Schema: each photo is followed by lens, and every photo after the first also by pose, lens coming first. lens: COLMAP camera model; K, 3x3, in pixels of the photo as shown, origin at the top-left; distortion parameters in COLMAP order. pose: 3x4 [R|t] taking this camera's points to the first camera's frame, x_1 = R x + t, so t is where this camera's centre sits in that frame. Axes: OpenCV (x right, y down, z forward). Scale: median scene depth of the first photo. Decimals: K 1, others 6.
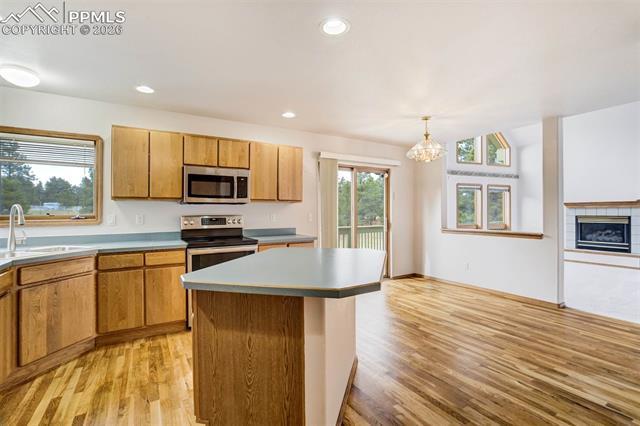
lens RADIAL K [[297.8, 0, 335.1], [0, 297.8, 211.1], [0, 0, 1]] dist [-0.000244, 0.000433]
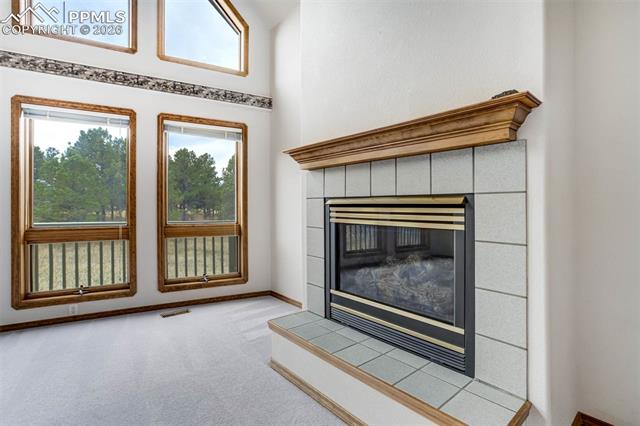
lens RADIAL K [[311.7, 0, 320.0], [0, 311.7, 213.0], [0, 0, 1]] dist [-0.002349, 0.000263]
pose [[0.992228, 0.002516, 0.124410, 0.859437], [-0.005245, 0.999753, 0.021612, 0.025199], [-0.124325, -0.022096, 0.991996, 0.801716]]
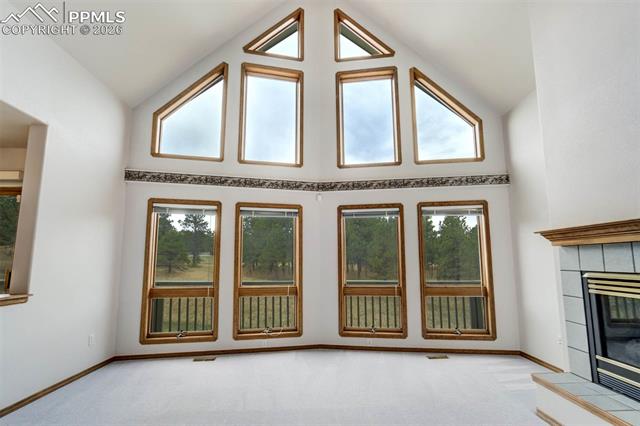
lens RADIAL K [[312.8, 0, 322.9], [0, 312.8, 223.6], [0, 0, 1]] dist [-0.017222, 0.001282]
pose [[0.861528, -0.064352, -0.503615, 0.828918], [0.007870, 0.993508, -0.113487, 0.000069], [0.507649, 0.093809, 0.856442, 0.648134]]
